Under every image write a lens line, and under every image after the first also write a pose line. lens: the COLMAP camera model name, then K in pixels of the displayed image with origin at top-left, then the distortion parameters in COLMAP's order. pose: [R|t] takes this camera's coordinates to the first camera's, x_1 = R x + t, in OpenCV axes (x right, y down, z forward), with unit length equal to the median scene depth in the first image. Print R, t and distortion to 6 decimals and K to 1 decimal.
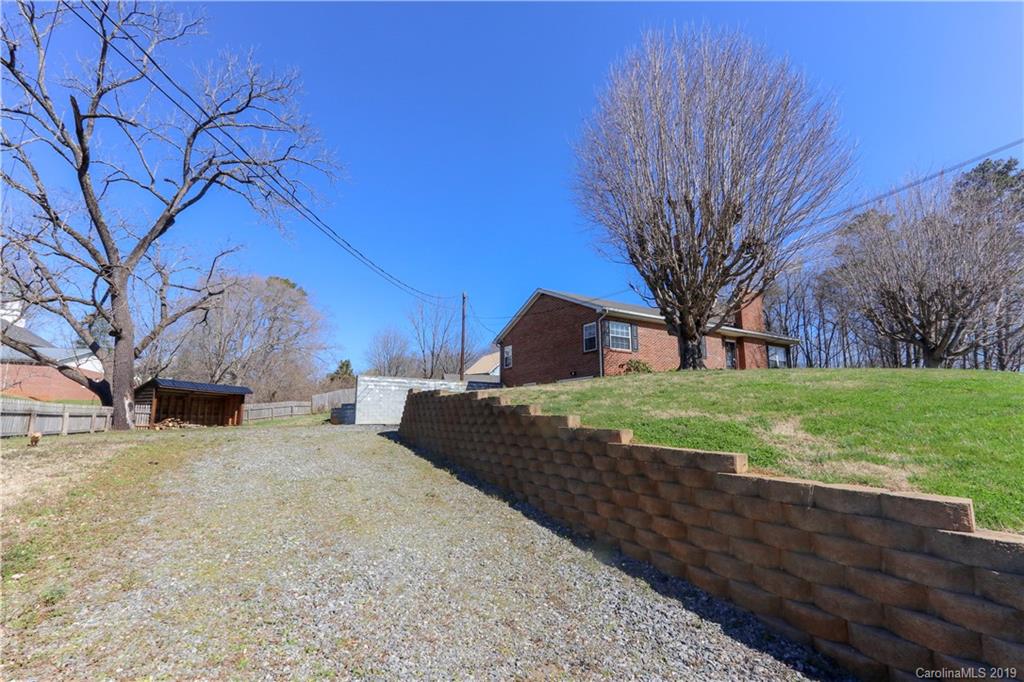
lens RADIAL K [[472.4, 0, 507.9], [0, 472.4, 347.1], [0, 0, 1]] dist [0.002039, 0.001395]
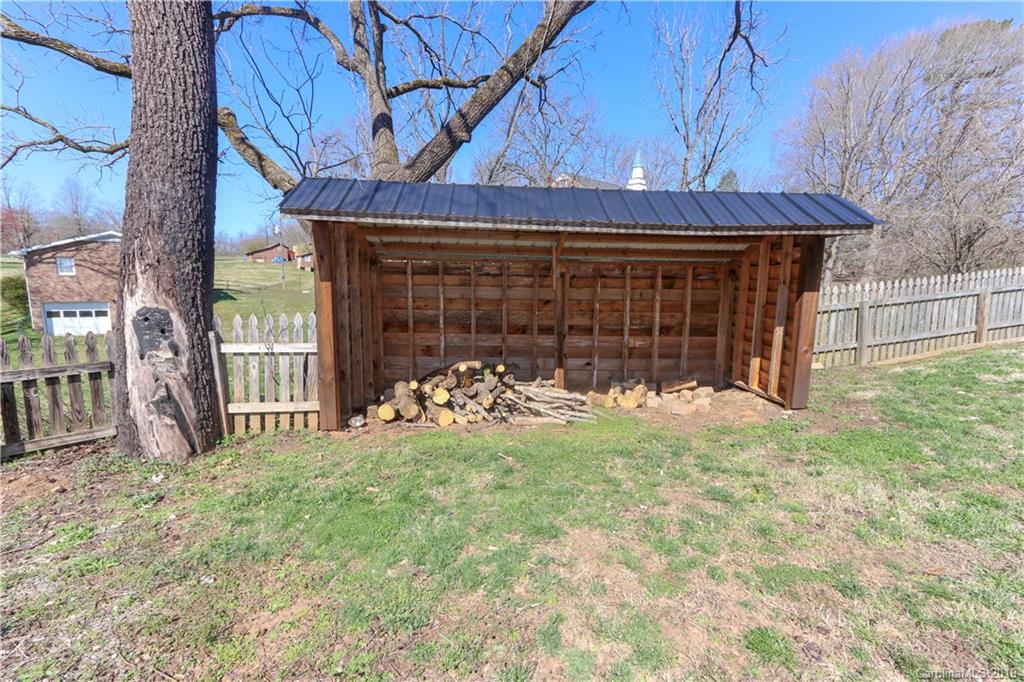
lens RADIAL K [[472.4, 0, 507.9], [0, 472.4, 347.1], [0, 0, 1]] dist [0.002039, 0.001395]
pose [[0.382791, 0.119742, -0.916042, -0.435451], [0.139729, 0.972653, 0.185532, 0.091714], [0.913207, -0.199018, 0.355592, 0.822017]]
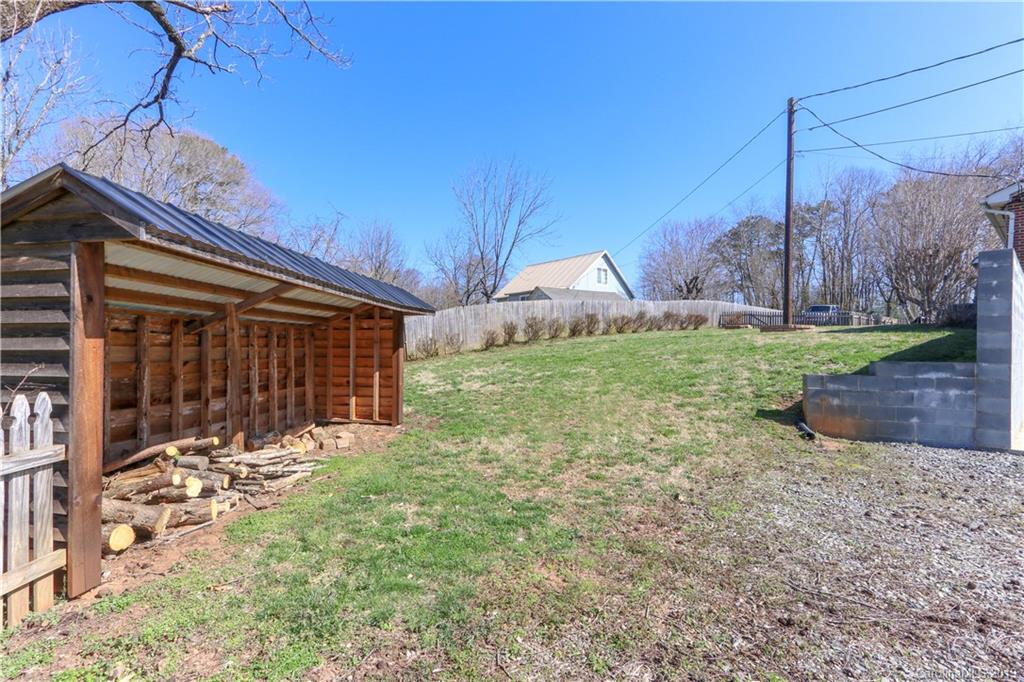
lens RADIAL K [[472.4, 0, 507.9], [0, 472.4, 347.1], [0, 0, 1]] dist [0.002039, 0.001395]
pose [[0.983469, -0.001961, 0.181067, -0.544745], [-0.026871, 0.987289, 0.156644, 0.074335], [-0.179073, -0.158920, 0.970916, 0.709990]]
